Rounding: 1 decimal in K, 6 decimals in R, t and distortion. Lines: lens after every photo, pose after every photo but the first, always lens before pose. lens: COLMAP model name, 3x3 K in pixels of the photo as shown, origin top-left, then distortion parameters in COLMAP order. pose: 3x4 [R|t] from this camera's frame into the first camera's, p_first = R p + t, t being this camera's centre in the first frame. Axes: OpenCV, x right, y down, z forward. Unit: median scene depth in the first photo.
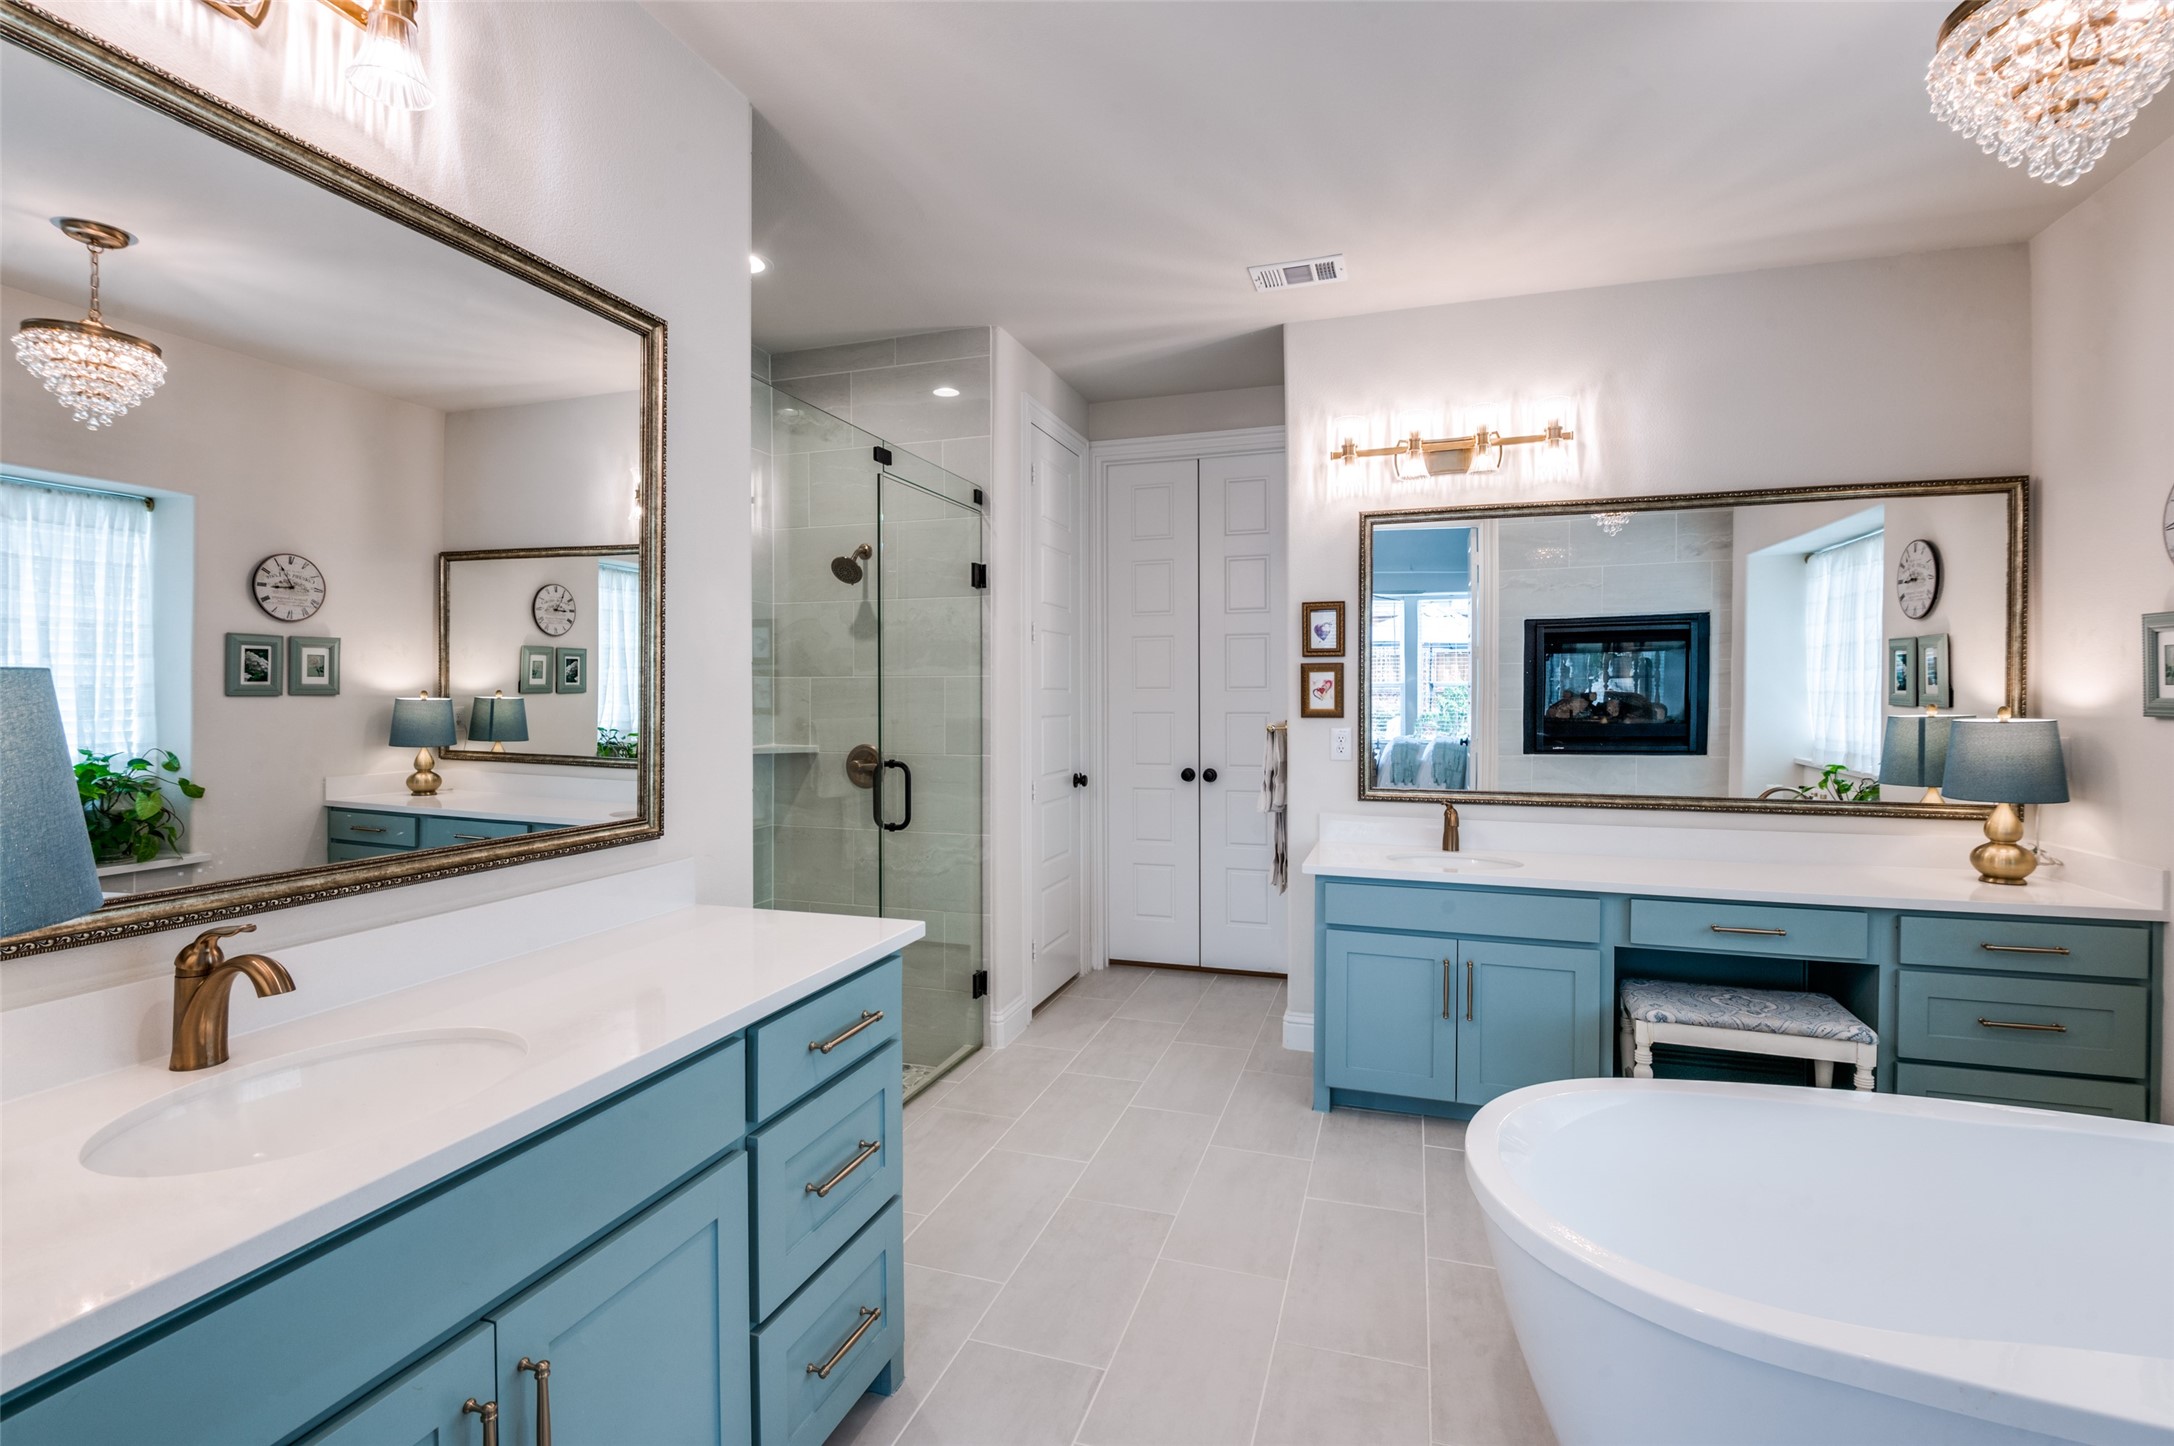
lens RADIAL K [[992.7, 0, 1084.3], [0, 992.7, 705.6], [0, 0, 1]] dist [-0.018257, -0.000996]
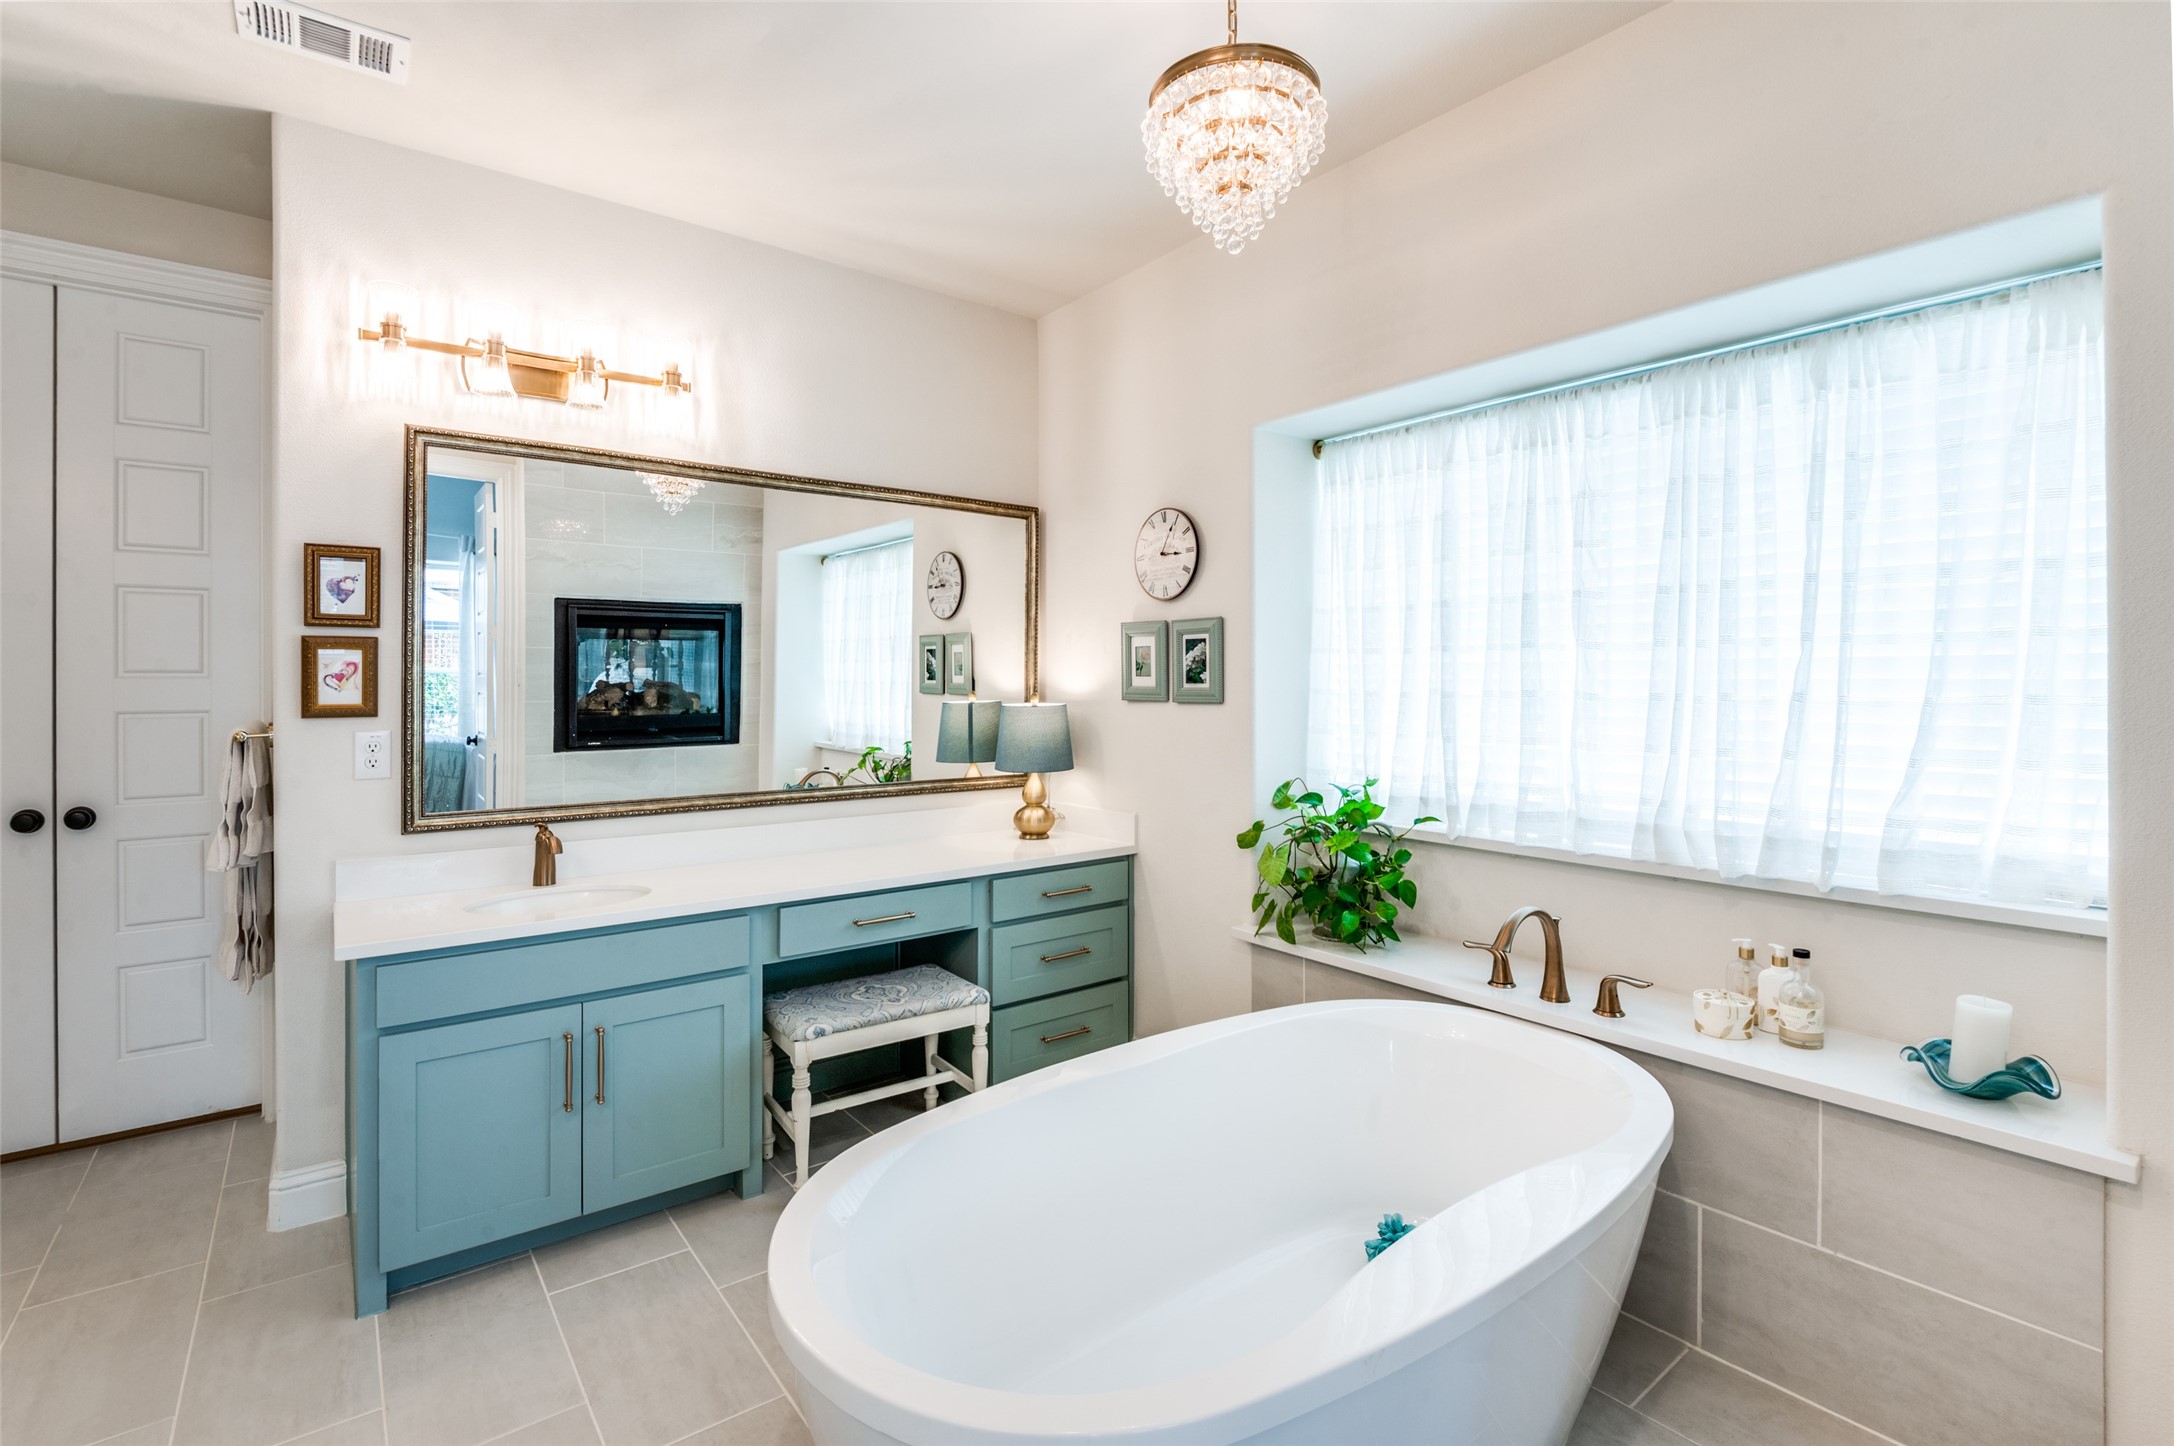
lens RADIAL K [[992.7, 0, 1120.2], [0, 992.7, 680.3], [0, 0, 1]] dist [-0.018257, -0.000996]
pose [[0.537301, 0.004087, 0.843381, -0.038140], [0.009212, 0.999900, -0.010714, -0.000909], [-0.843340, 0.013526, 0.537210, 0.205317]]
